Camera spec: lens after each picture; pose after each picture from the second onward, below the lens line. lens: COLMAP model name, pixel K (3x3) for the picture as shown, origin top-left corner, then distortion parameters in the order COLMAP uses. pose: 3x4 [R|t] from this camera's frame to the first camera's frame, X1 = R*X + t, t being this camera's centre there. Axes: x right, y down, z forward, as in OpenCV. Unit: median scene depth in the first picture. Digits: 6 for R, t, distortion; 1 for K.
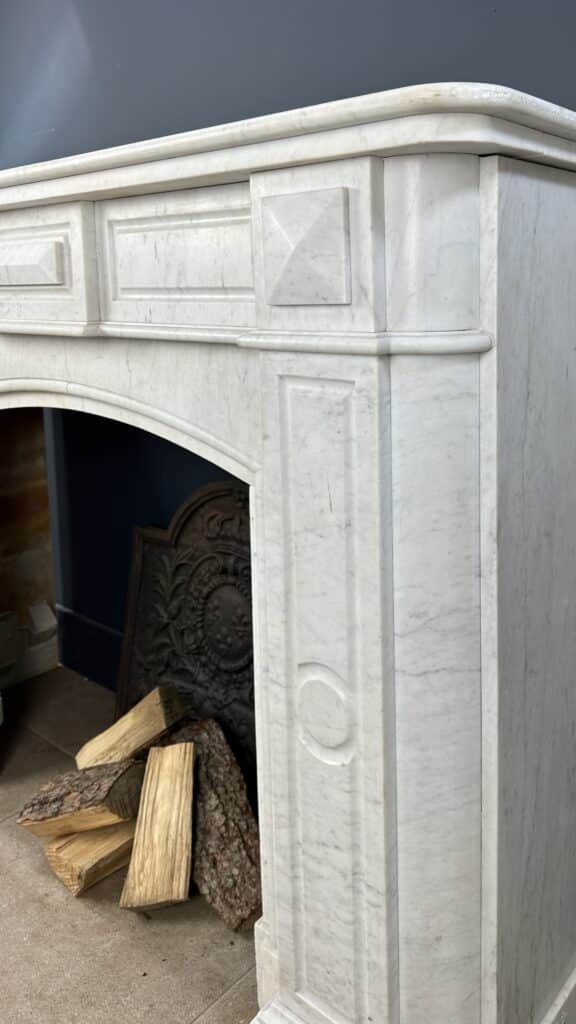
lens RADIAL K [[786.1, 0, 357.3], [0, 786.1, 382.0], [0, 0, 1]] dist [0.097447, -0.112499]
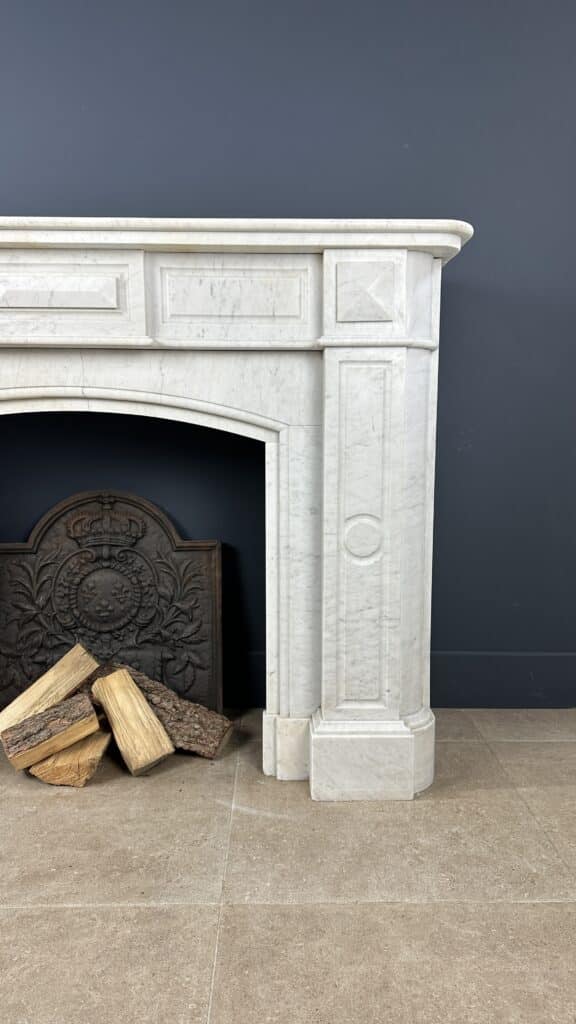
lens RADIAL K [[708.1, 0, 287.8], [0, 708.1, 515.2], [0, 0, 1]] dist [0.195457, -0.404857]
pose [[0.764221, -0.064406, 0.641730, -1.263259], [0.067276, 0.997534, 0.019999, 0.303515], [-0.641436, 0.027889, 0.766670, -0.206264]]
